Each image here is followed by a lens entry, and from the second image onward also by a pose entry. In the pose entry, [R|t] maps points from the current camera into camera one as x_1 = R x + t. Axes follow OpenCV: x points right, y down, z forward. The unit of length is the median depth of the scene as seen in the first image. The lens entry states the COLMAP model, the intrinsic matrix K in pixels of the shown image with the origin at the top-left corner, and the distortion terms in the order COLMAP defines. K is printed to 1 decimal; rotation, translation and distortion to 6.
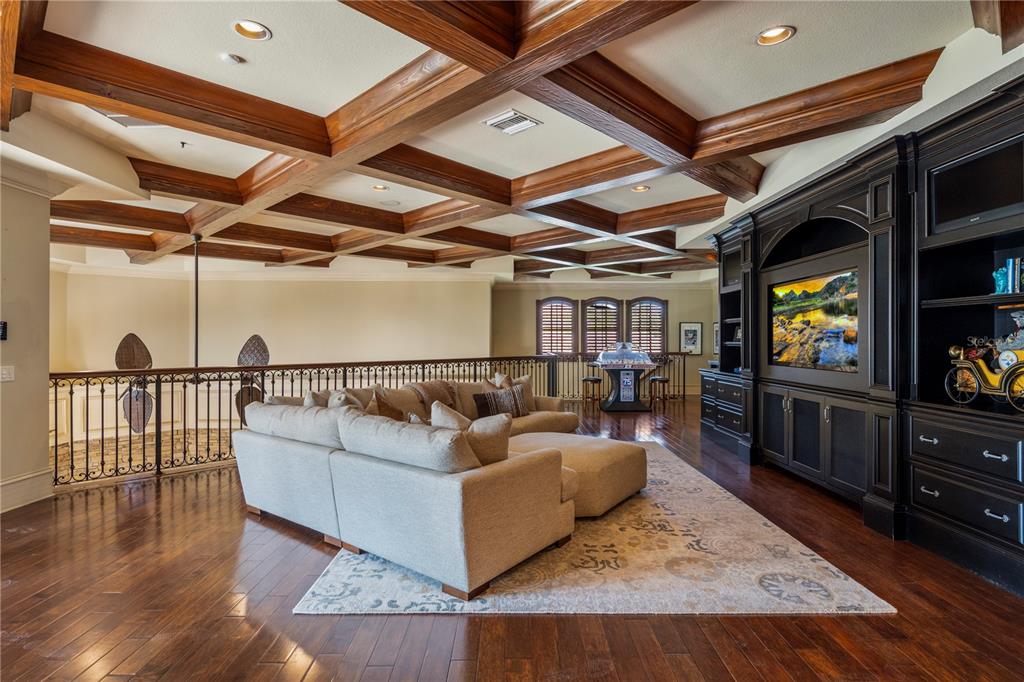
lens RADIAL K [[519.6, 0, 512.0], [0, 519.6, 341.0], [0, 0, 1]] dist [-0.001268, -0.000433]
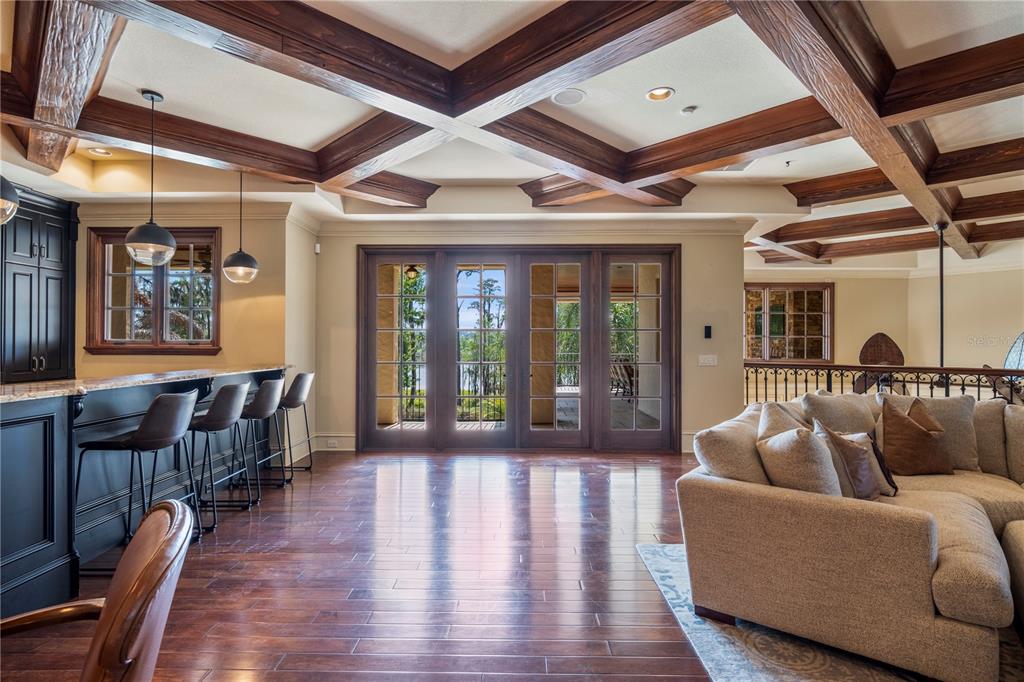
lens RADIAL K [[519.6, 0, 512.0], [0, 519.6, 341.0], [0, 0, 1]] dist [-0.001268, -0.000433]
pose [[-0.012677, 0.000466, -0.999920, 0.538711], [-0.005544, 0.999984, 0.000537, 0.011832], [0.999904, 0.005551, -0.012674, 0.439243]]
